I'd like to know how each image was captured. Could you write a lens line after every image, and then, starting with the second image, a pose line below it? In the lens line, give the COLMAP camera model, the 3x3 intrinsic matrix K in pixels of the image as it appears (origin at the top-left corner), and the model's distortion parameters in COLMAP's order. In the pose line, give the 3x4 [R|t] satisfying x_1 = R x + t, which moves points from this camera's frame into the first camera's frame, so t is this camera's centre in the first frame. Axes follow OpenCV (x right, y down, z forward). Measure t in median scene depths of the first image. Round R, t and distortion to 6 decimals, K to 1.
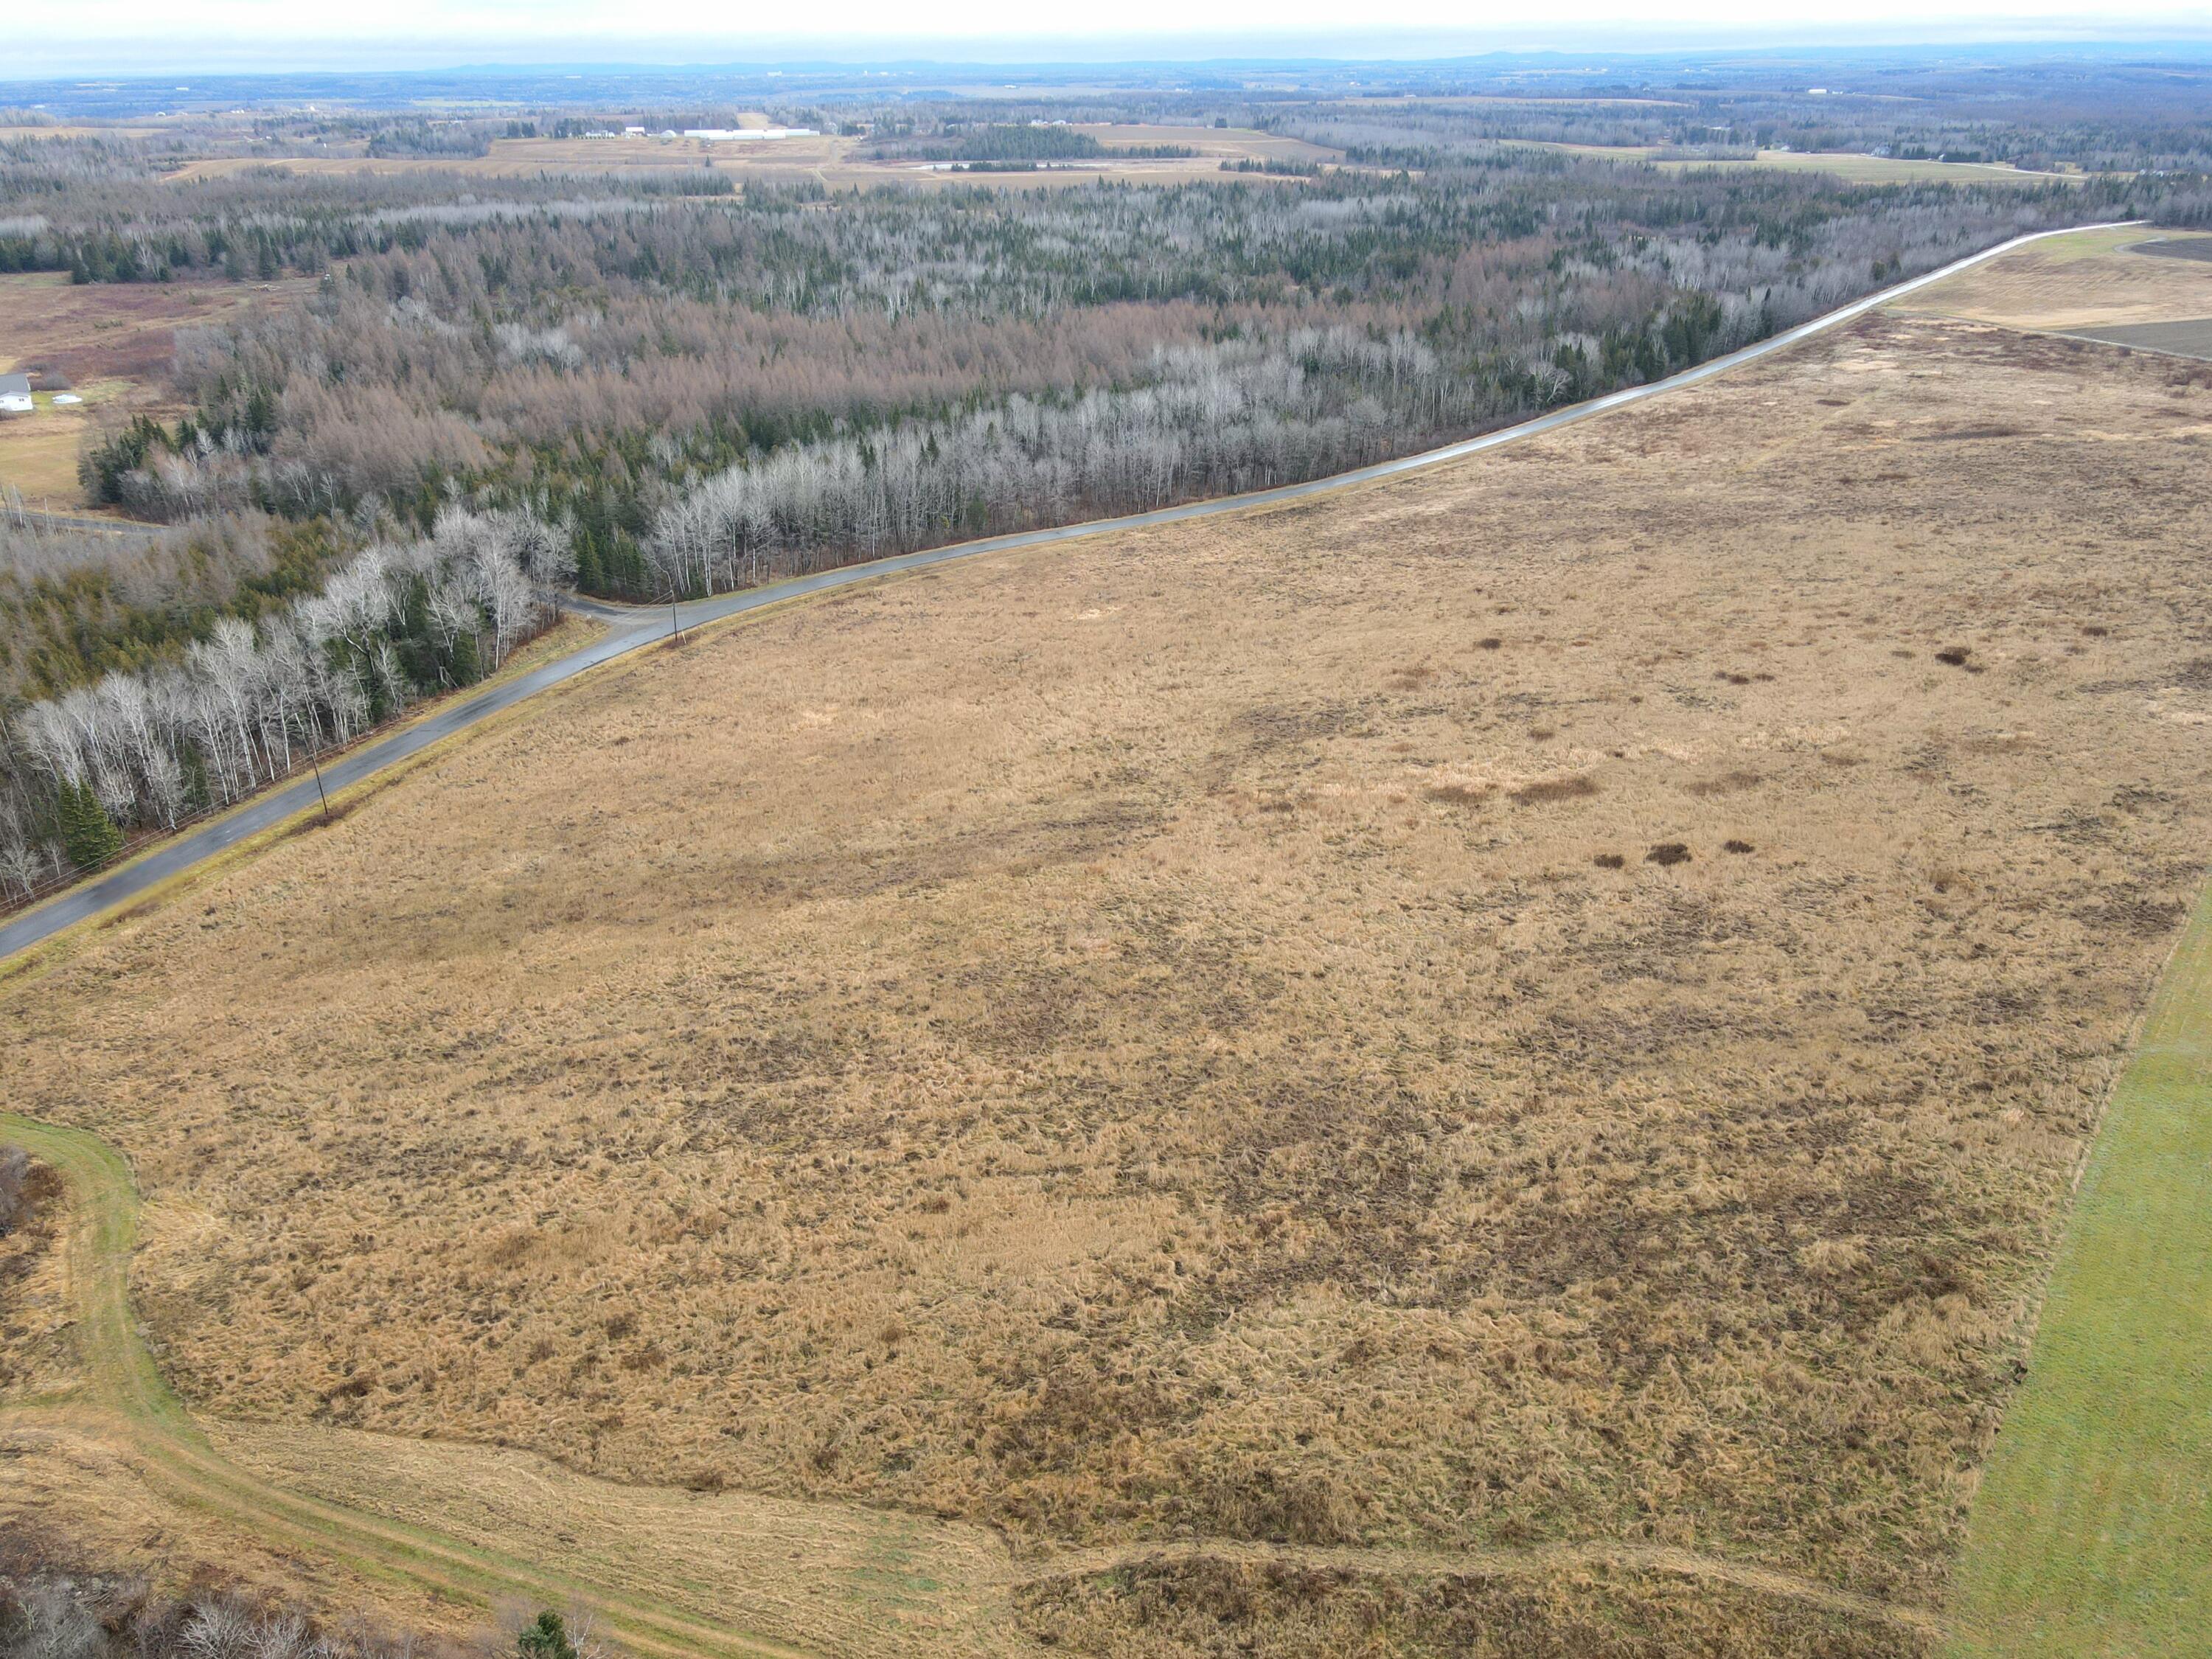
lens RADIAL K [[1612.6, 0, 1099.7], [0, 1612.6, 847.0], [0, 0, 1]] dist [0.008173, 0.008047]
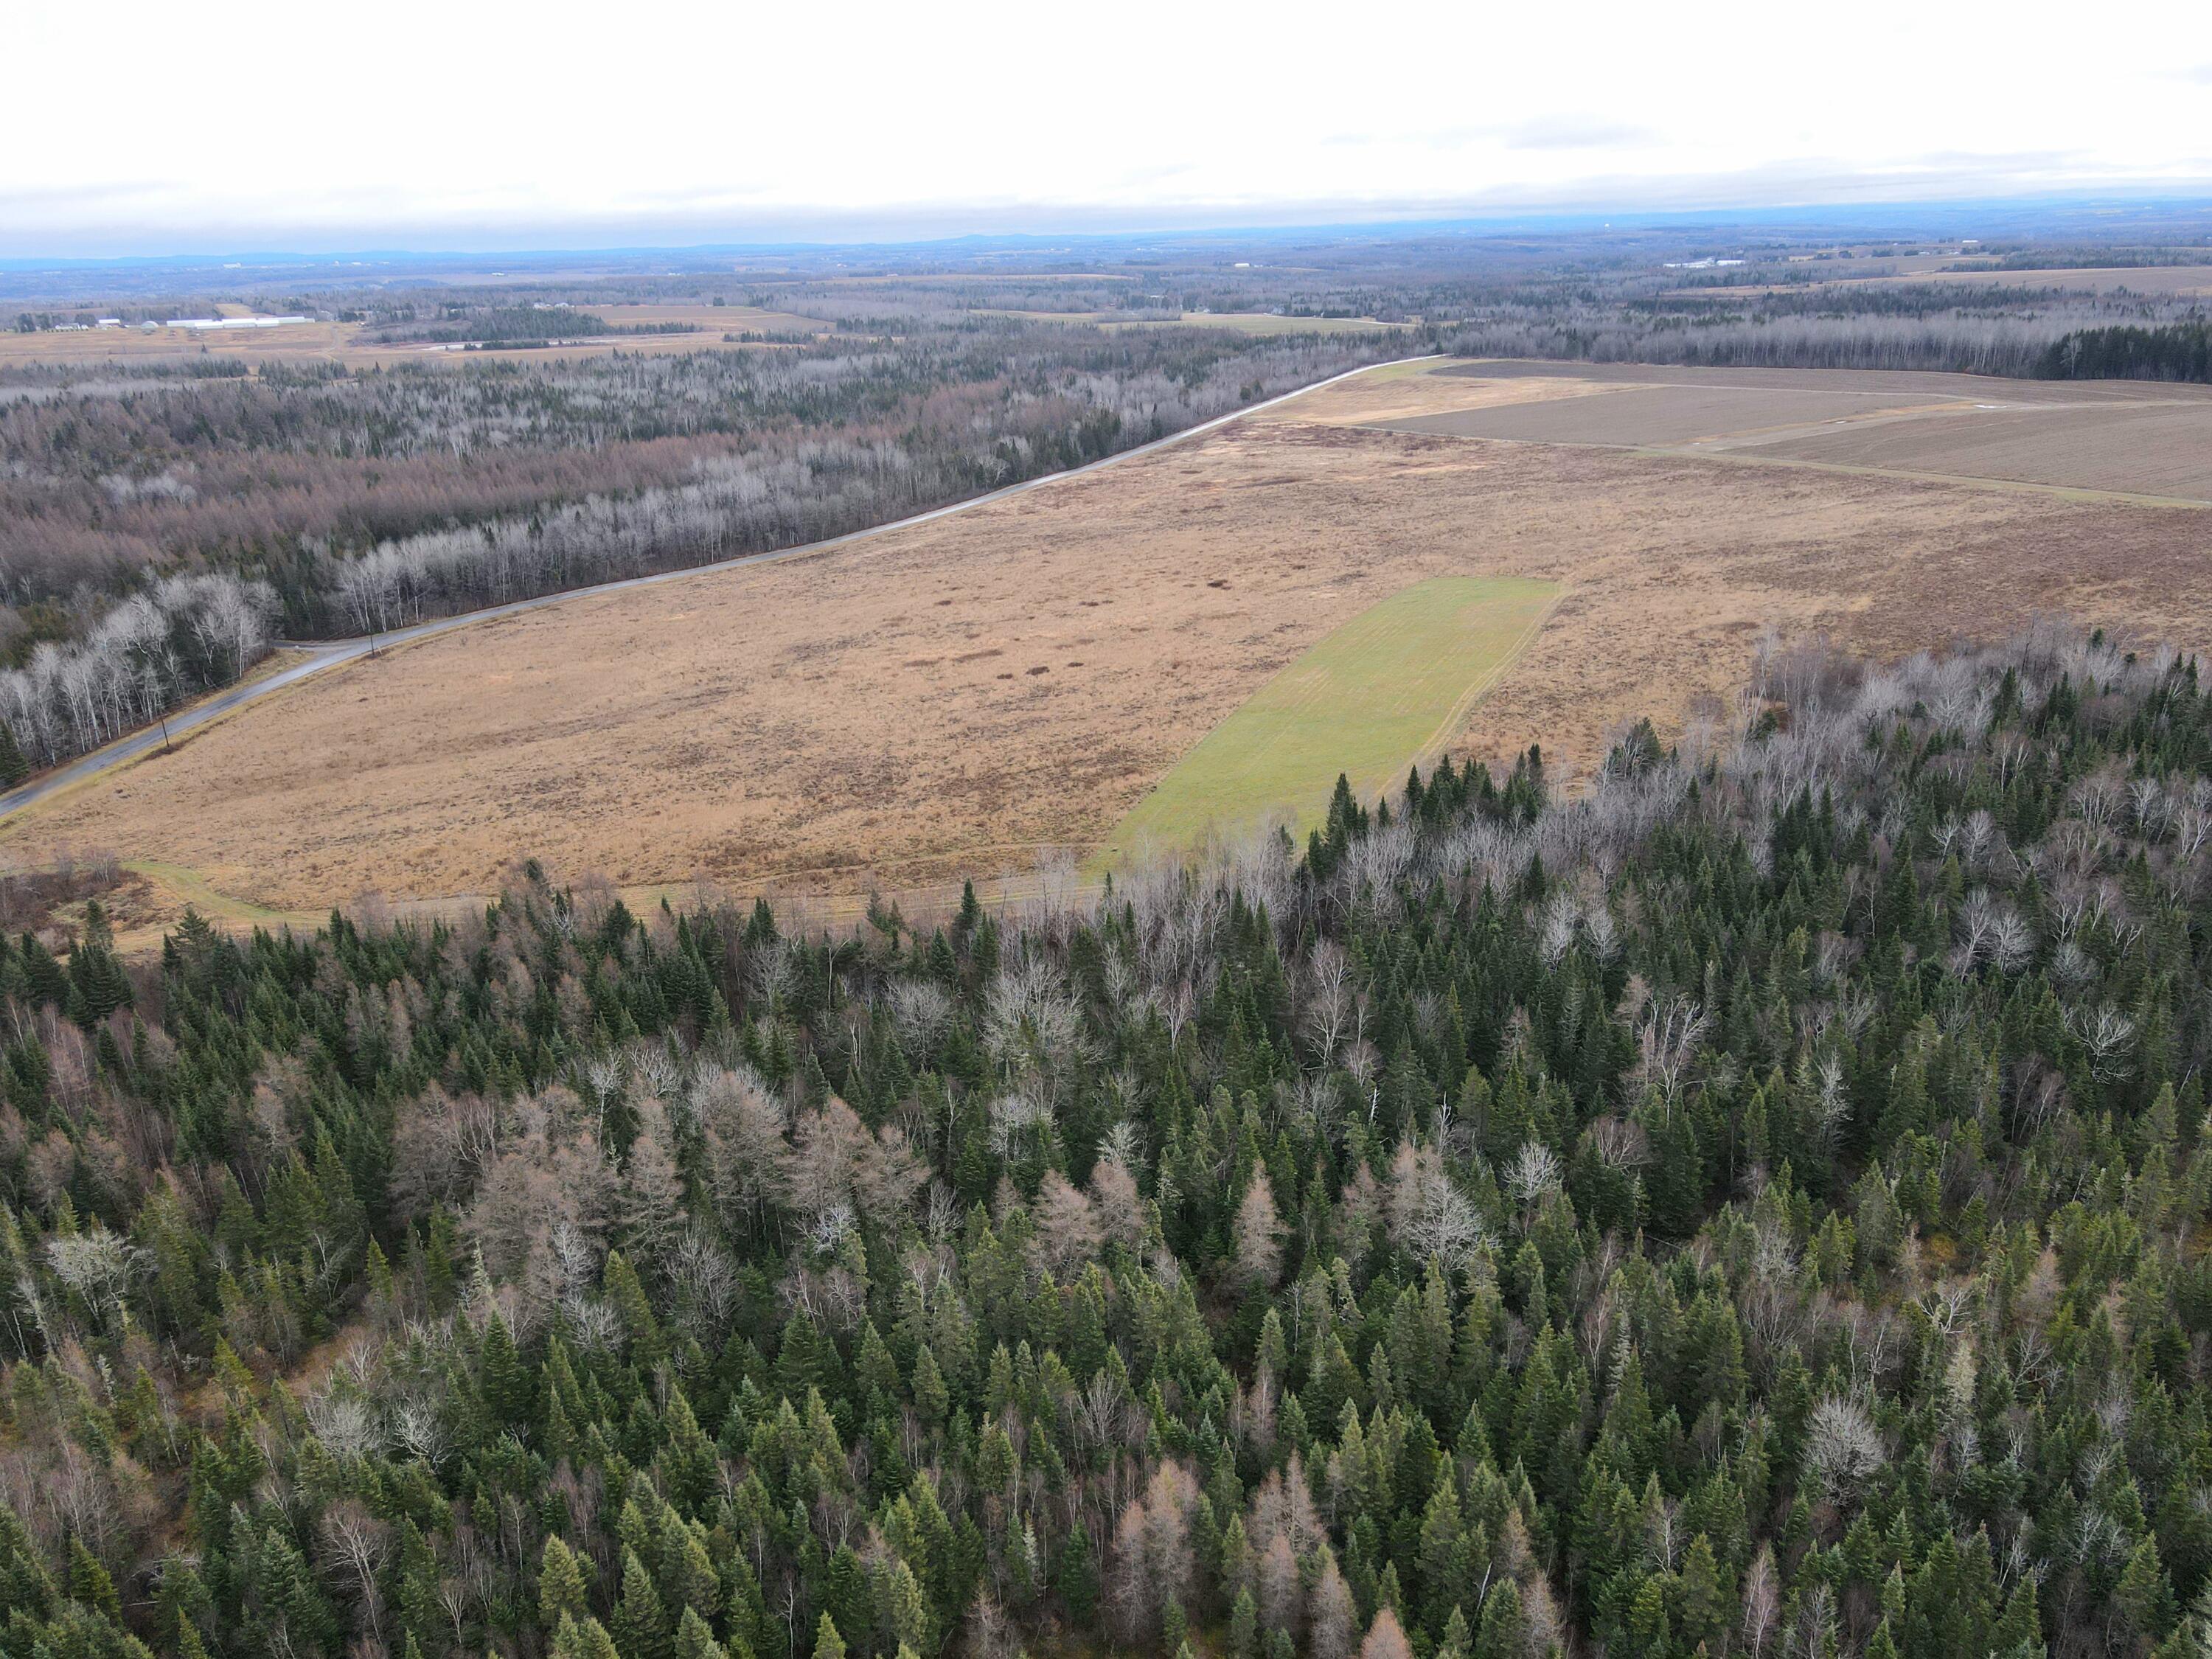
lens RADIAL K [[1612.6, 0, 1097.1], [0, 1612.6, 838.5], [0, 0, 1]] dist [0.008173, 0.008047]
pose [[0.958387, -0.113327, 0.262014, -0.035097], [0.138950, 0.986951, -0.081369, 0.167696], [-0.249374, 0.114390, 0.961628, -0.346824]]
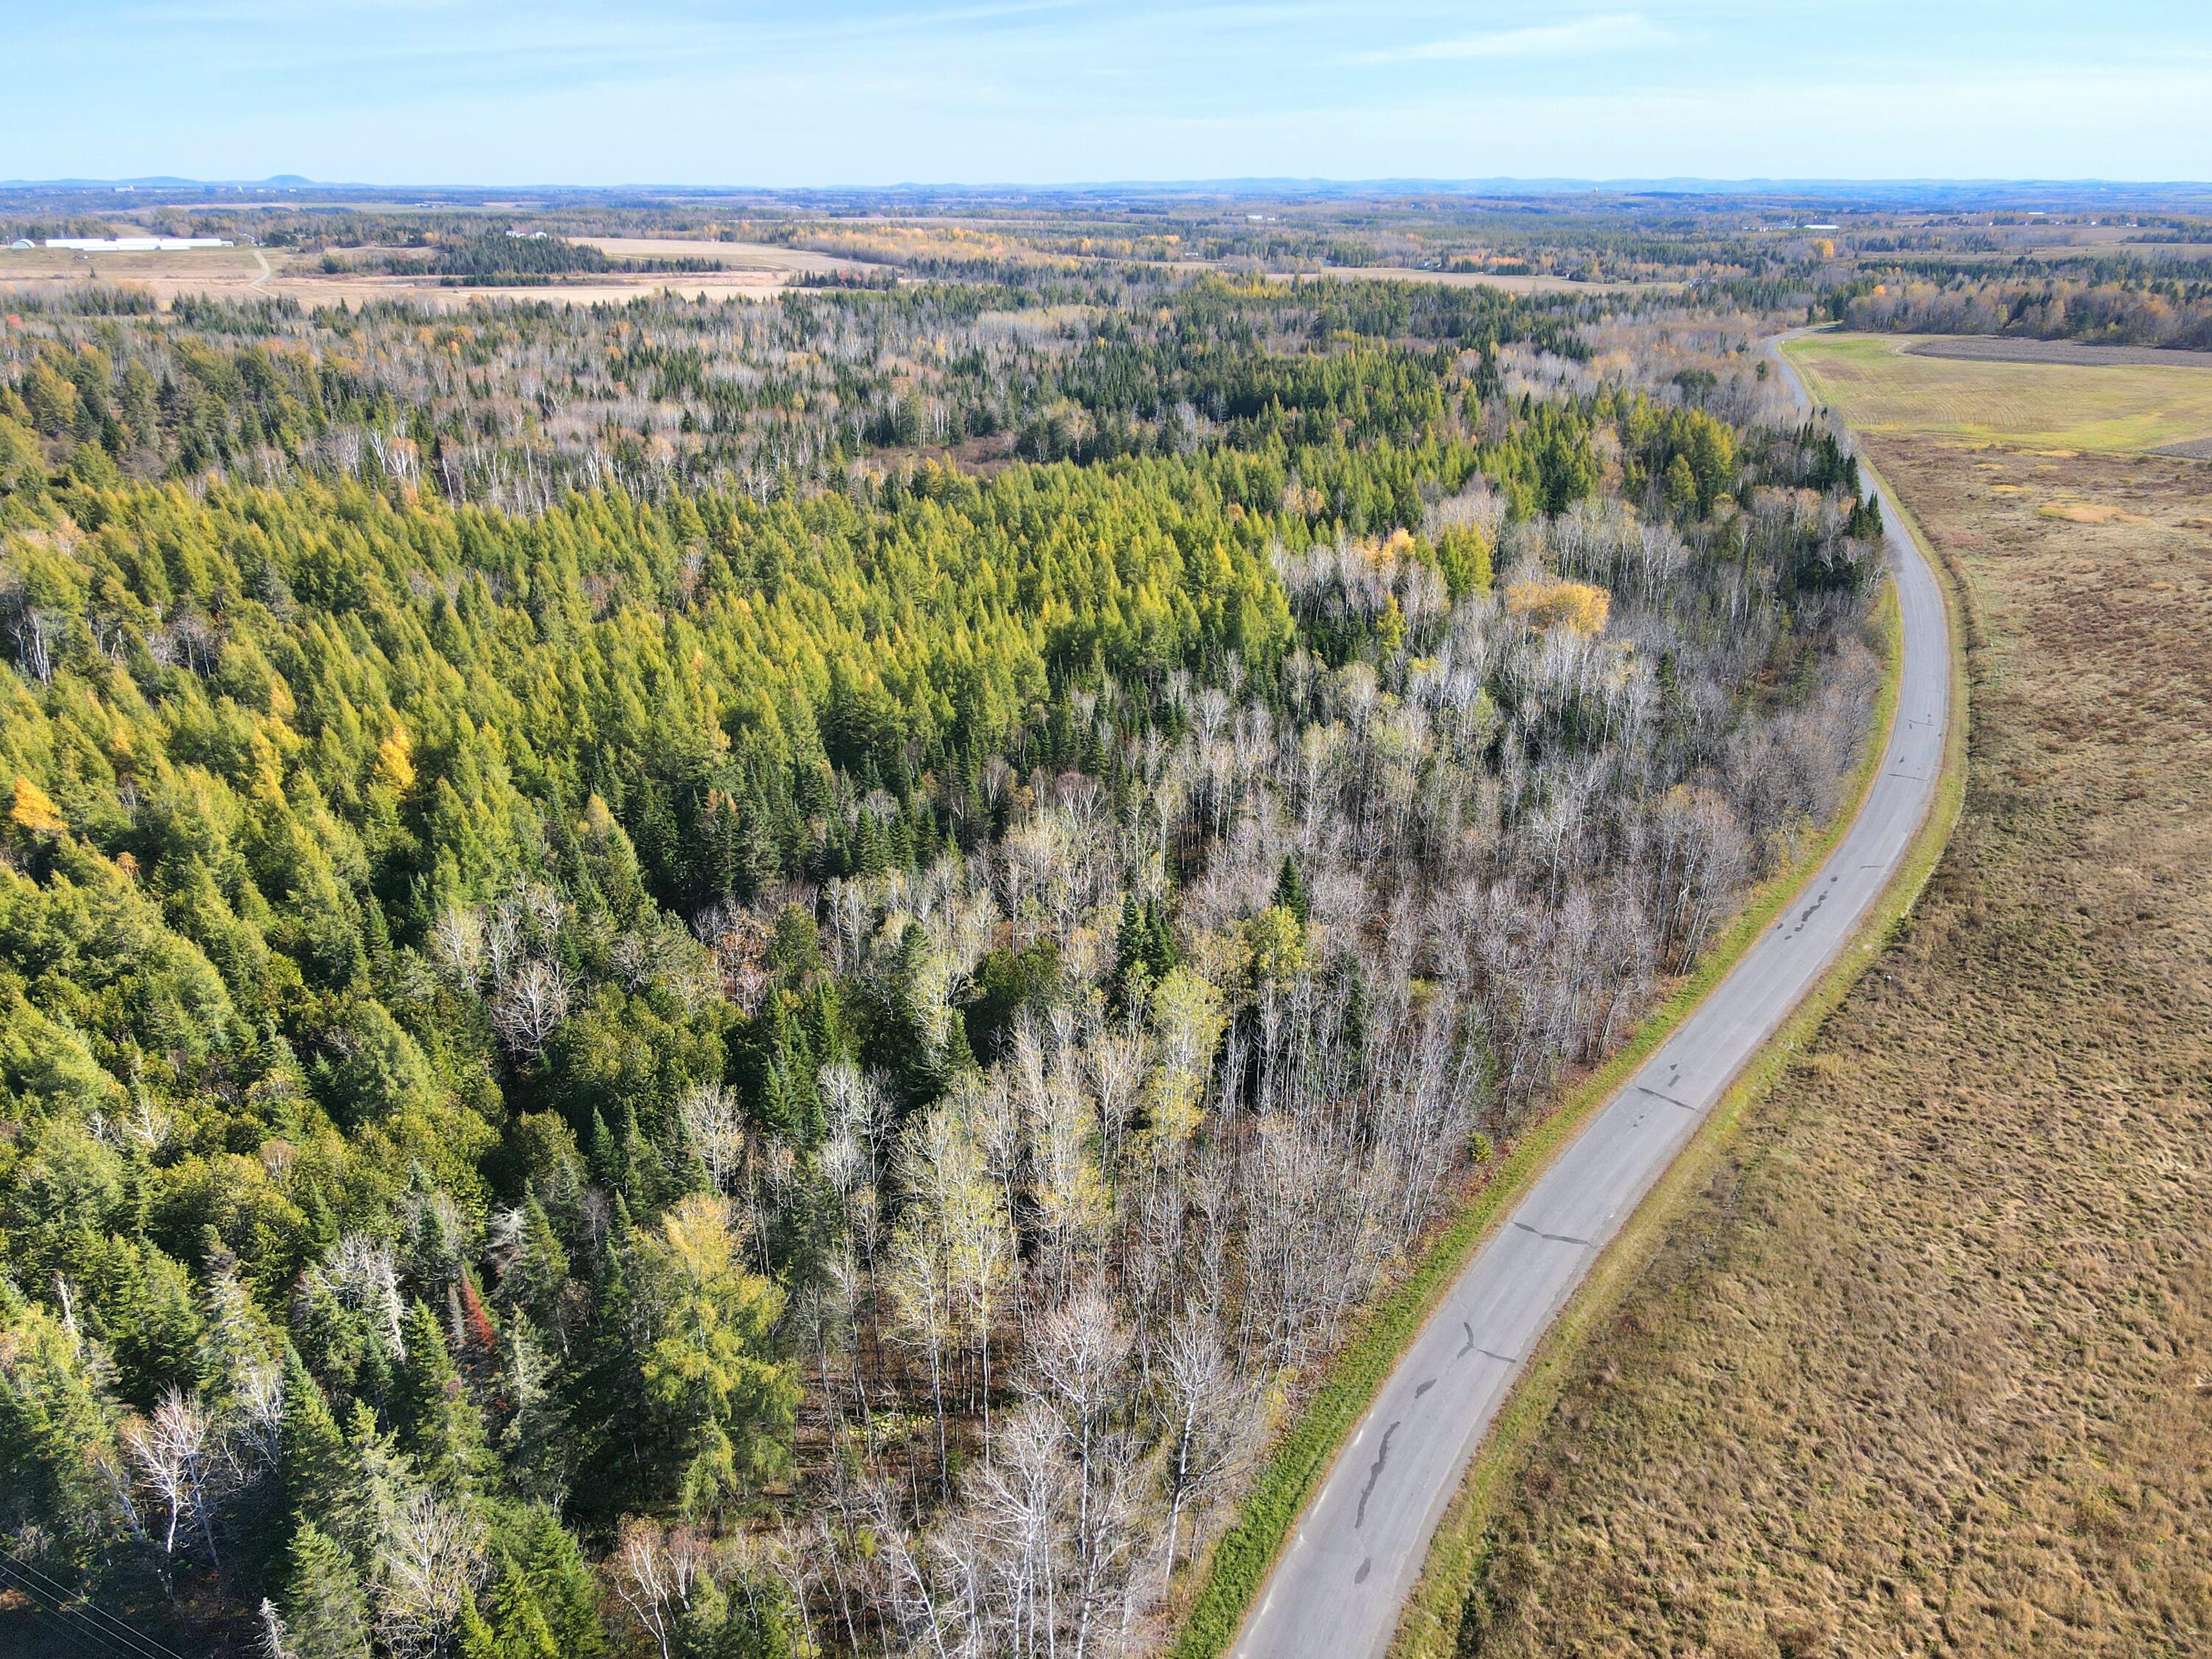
lens RADIAL K [[1621.9, 0, 1101.8], [0, 1621.9, 835.7], [0, 0, 1]] dist [0.005883, 0.012045]
pose [[0.945634, -0.109123, 0.306381, -0.237768], [0.131423, 0.989905, -0.053059, -0.224652], [-0.297498, 0.090439, 0.950429, 0.583979]]
